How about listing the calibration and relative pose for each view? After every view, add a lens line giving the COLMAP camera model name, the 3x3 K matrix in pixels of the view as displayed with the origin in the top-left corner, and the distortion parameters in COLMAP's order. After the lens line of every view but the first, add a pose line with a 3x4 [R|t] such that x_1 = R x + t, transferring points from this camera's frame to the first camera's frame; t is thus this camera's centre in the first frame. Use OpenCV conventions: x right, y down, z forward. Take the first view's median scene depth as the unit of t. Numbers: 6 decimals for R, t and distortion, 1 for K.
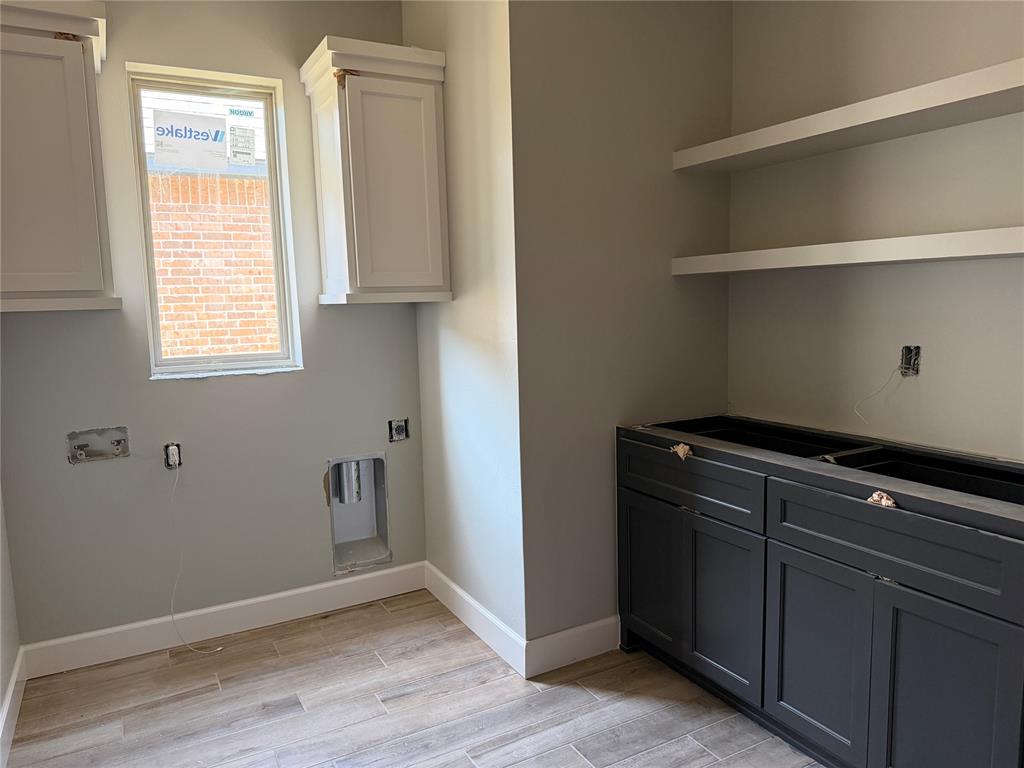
lens RADIAL K [[730.7, 0, 523.6], [0, 730.7, 388.3], [0, 0, 1]] dist [0.096538, -0.096631]
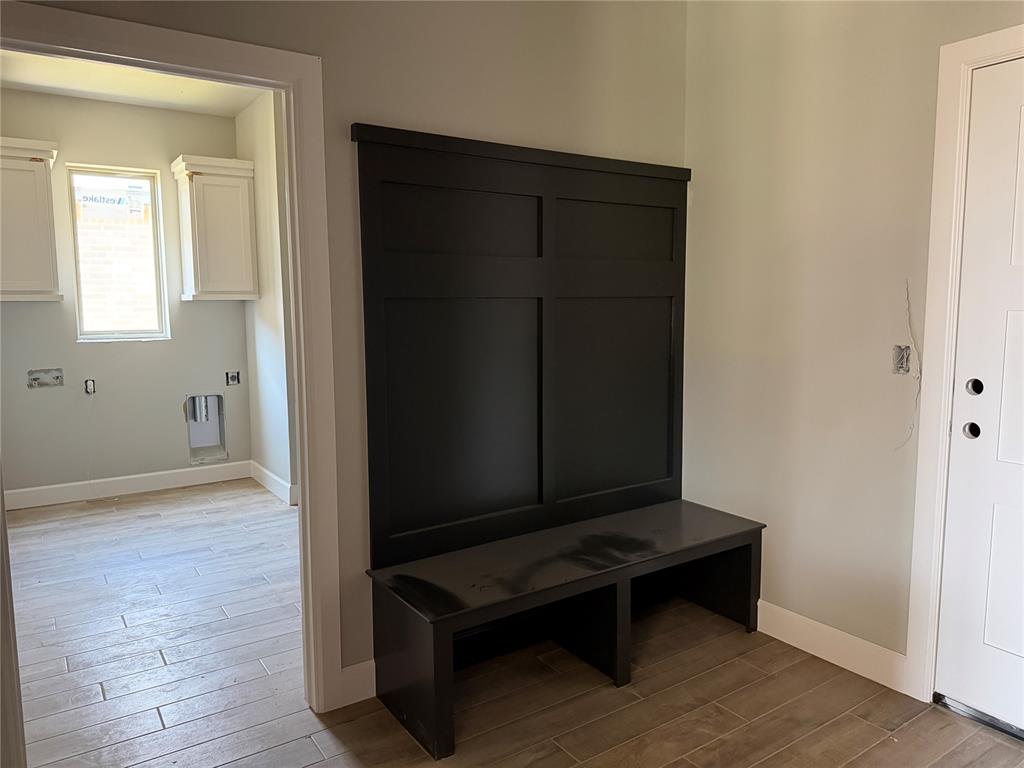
lens RADIAL K [[730.7, 0, 507.7], [0, 730.7, 380.2], [0, 0, 1]] dist [0.096538, -0.096631]
pose [[0.997247, 0.009528, 0.073531, 0.363535], [-0.008257, 0.999811, -0.017579, 0.096798], [-0.073684, 0.016924, 0.997138, -0.786436]]
